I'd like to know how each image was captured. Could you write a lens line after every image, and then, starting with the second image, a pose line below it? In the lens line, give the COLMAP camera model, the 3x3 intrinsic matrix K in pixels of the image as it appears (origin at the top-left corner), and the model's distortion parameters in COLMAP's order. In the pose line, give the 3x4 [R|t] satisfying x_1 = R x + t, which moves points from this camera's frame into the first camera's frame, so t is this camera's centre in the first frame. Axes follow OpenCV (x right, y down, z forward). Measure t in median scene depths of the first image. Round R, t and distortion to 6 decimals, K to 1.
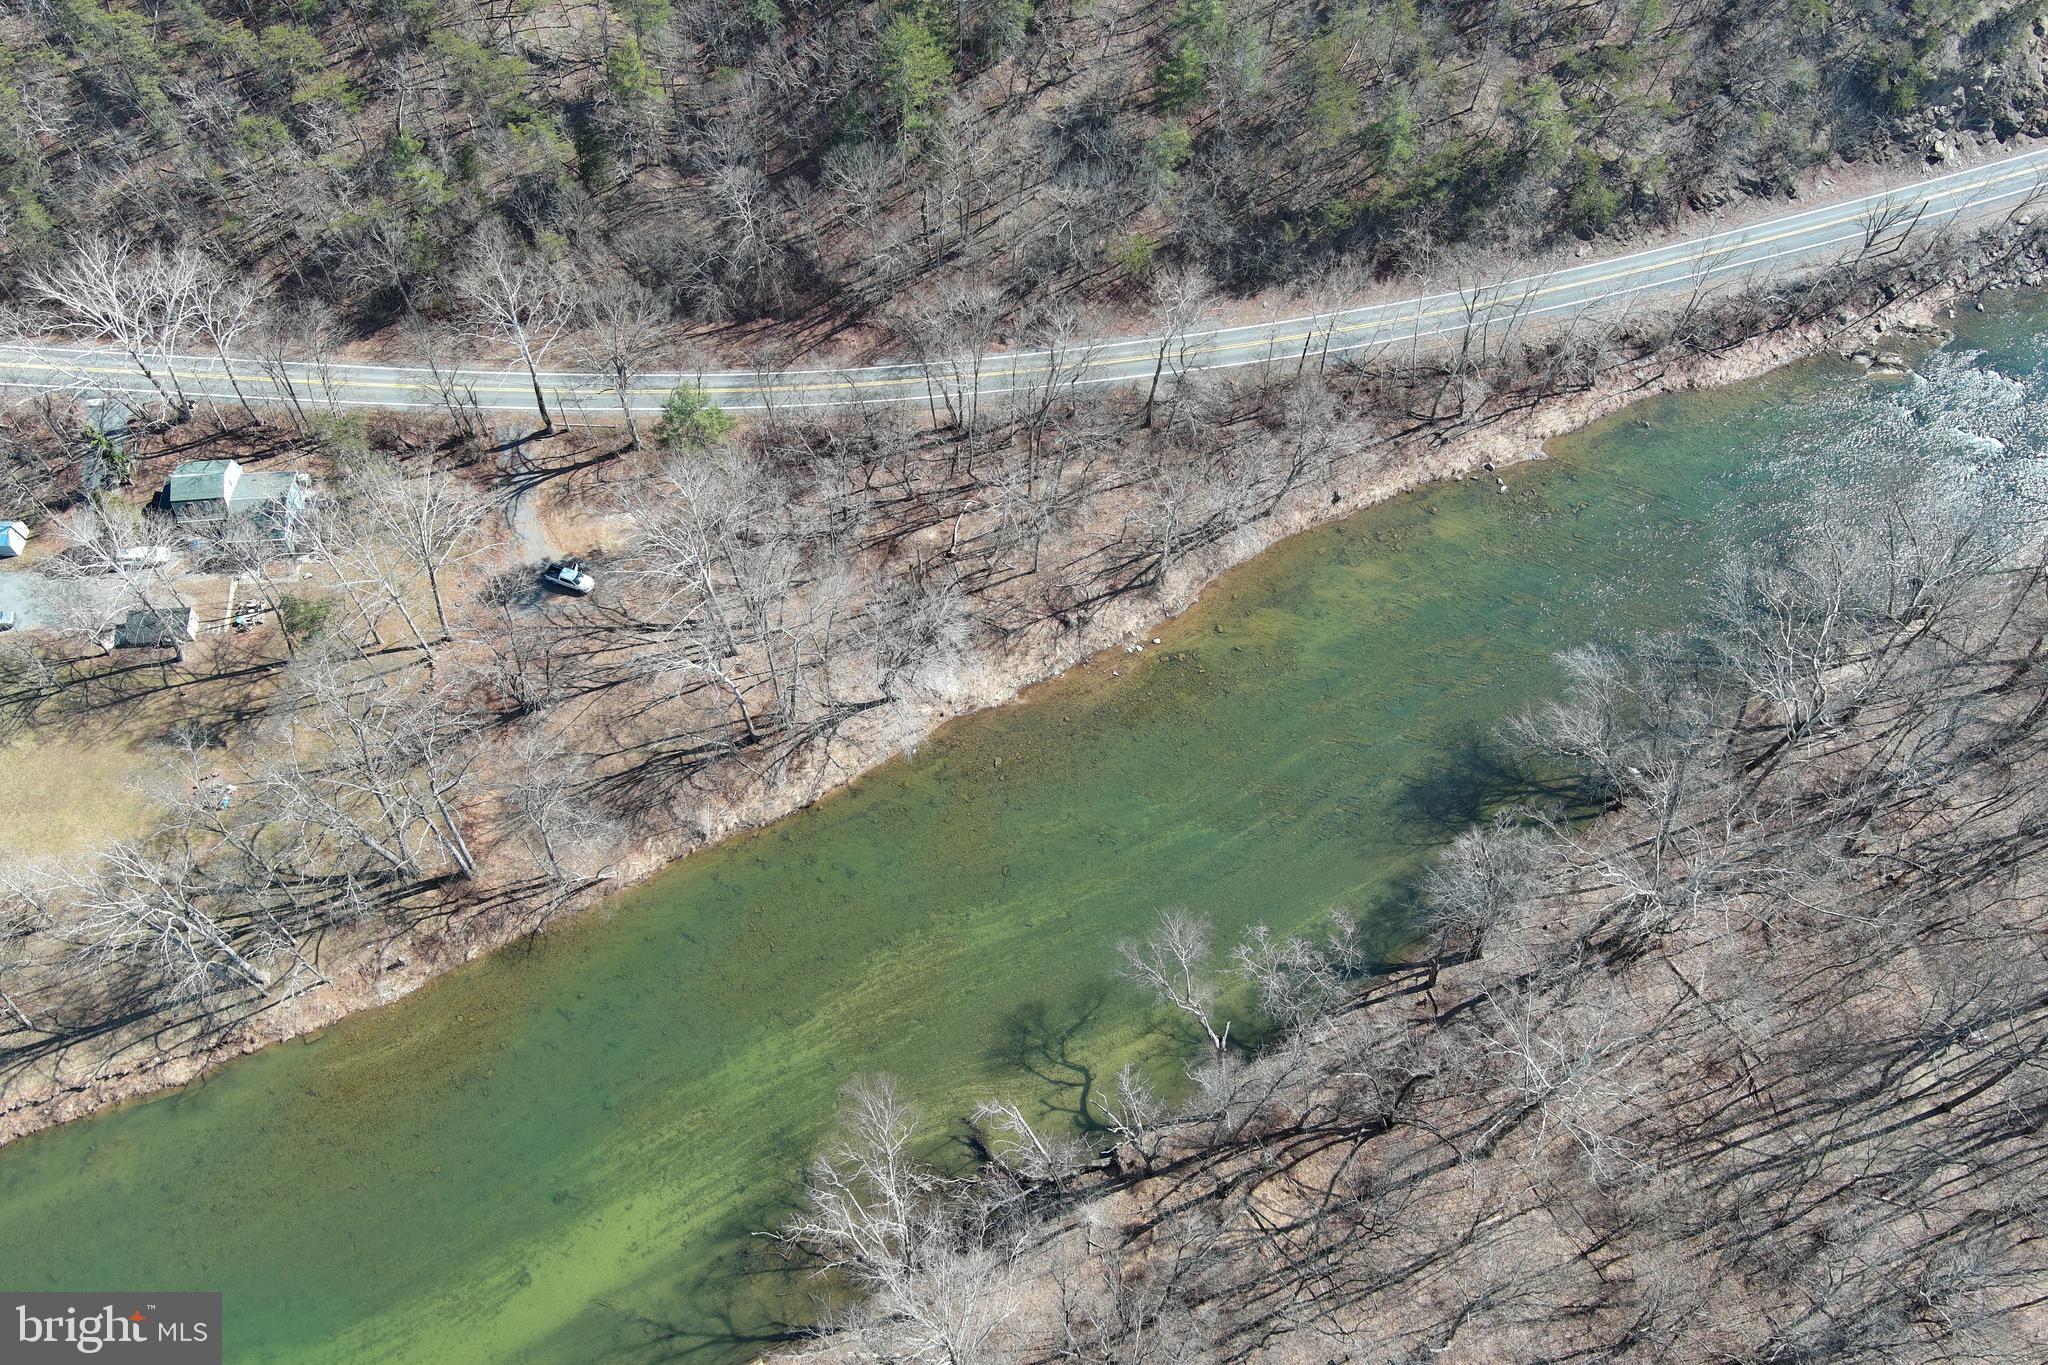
lens RADIAL K [[1590.7, 0, 1024.0], [0, 1590.7, 682.5], [0, 0, 1]] dist [0.038388, -0.064129]
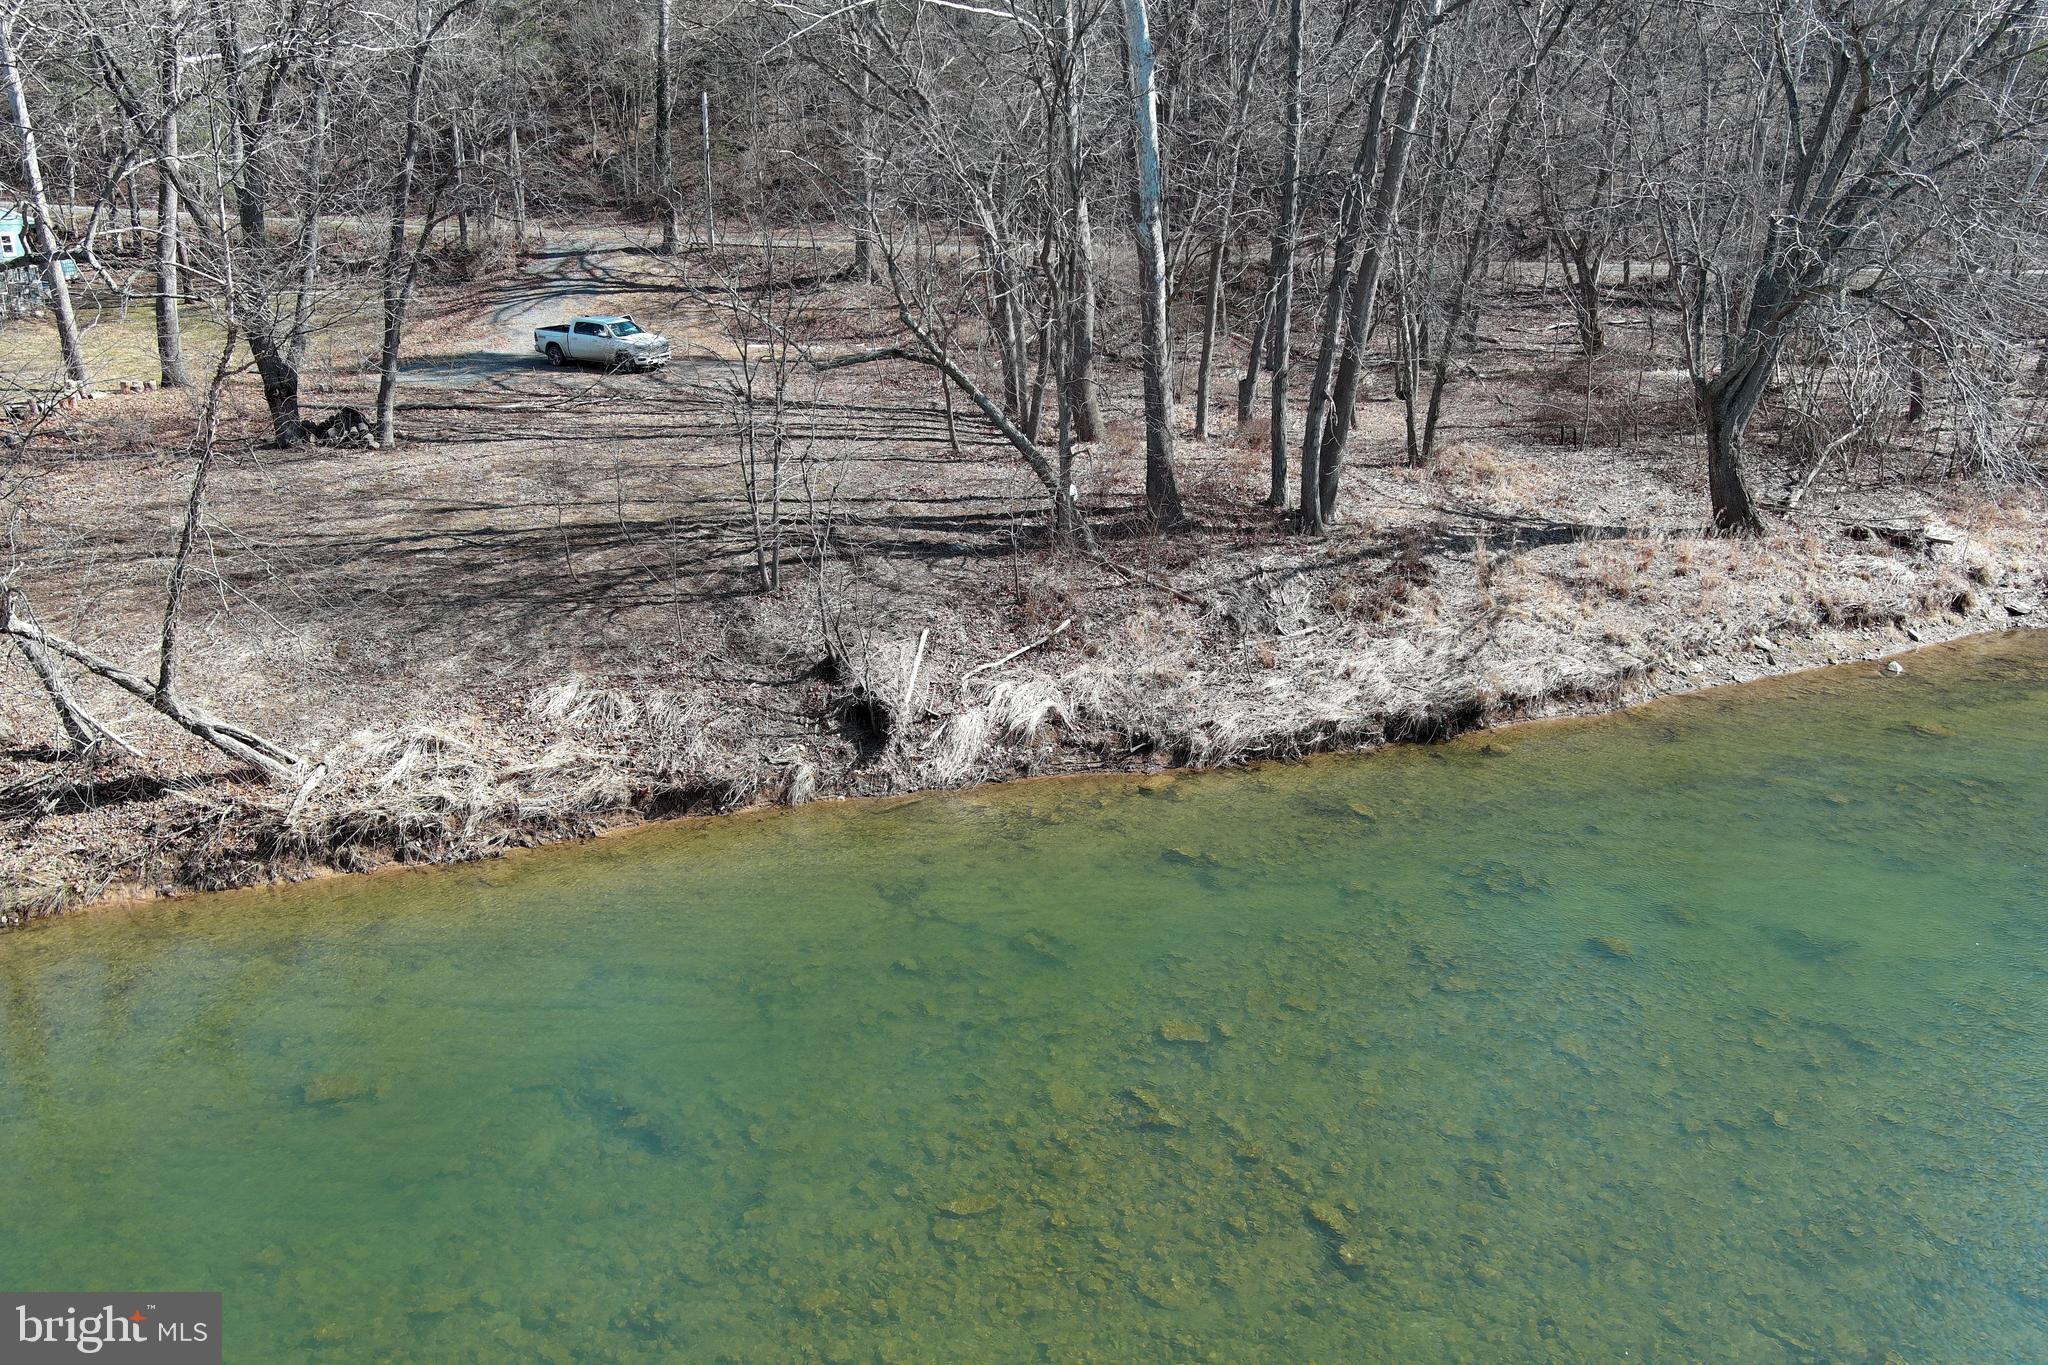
lens RADIAL K [[1590.7, 0, 1024.0], [0, 1590.7, 682.5], [0, 0, 1]] dist [0.038388, -0.064129]
pose [[0.988679, 0.041130, -0.144297, -0.157540], [-0.124083, 0.764824, -0.632177, 0.199137], [0.084360, 0.642925, 0.761269, 0.853108]]
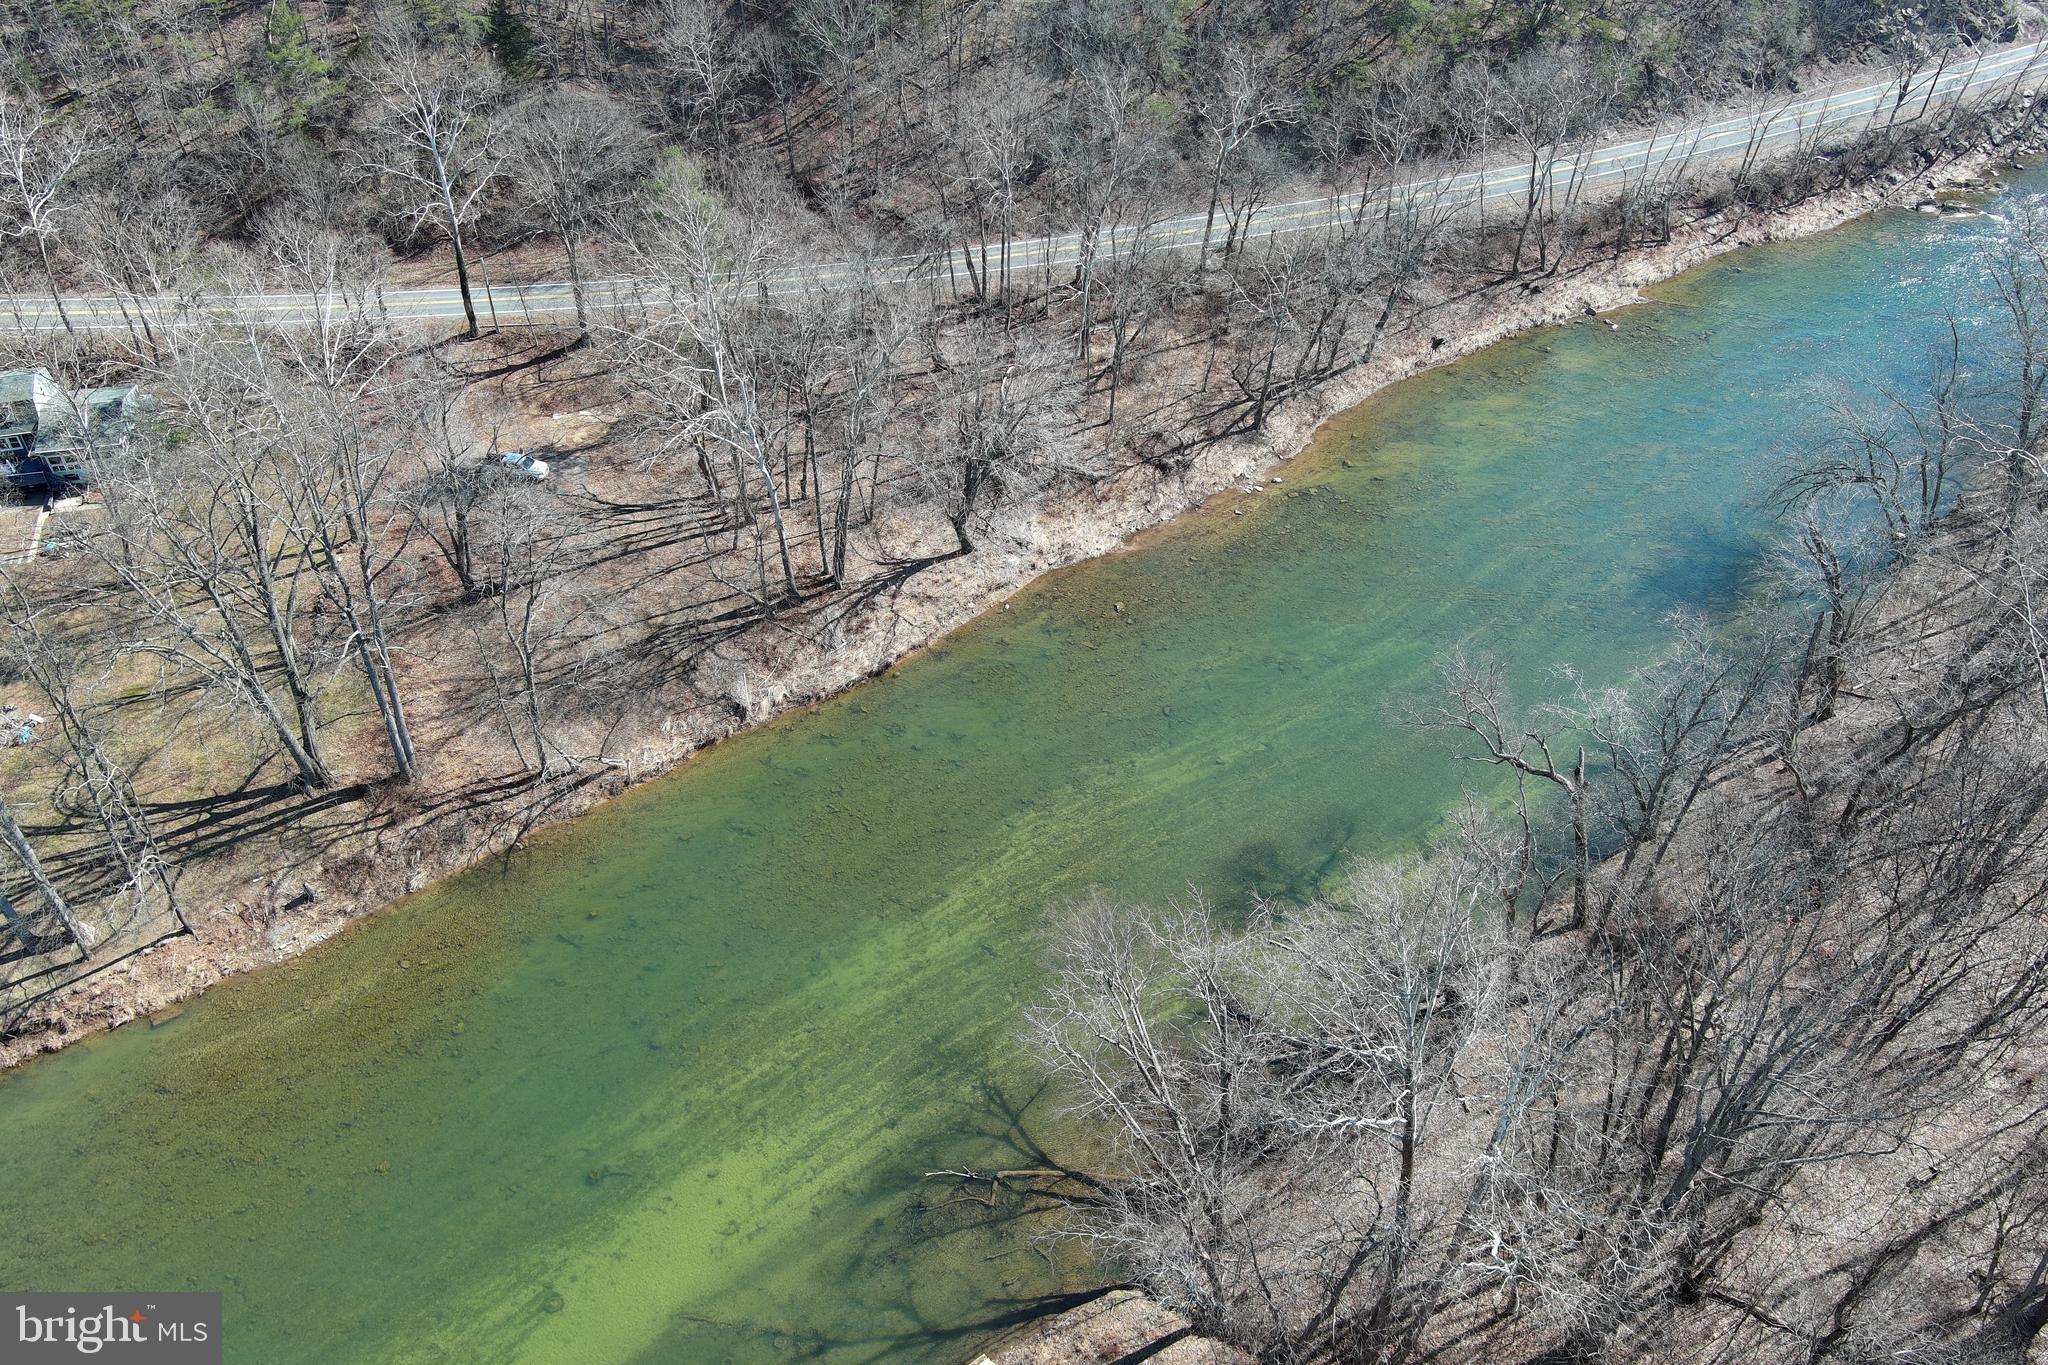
lens RADIAL K [[1583.3, 0, 1018.1], [0, 1583.3, 682.2], [0, 0, 1]] dist [0.061810, -0.125144]
pose [[0.986610, -0.107971, 0.122245, -0.163166], [0.138829, 0.949322, -0.281982, 0.295633], [-0.085605, 0.295177, 0.951600, 0.310343]]
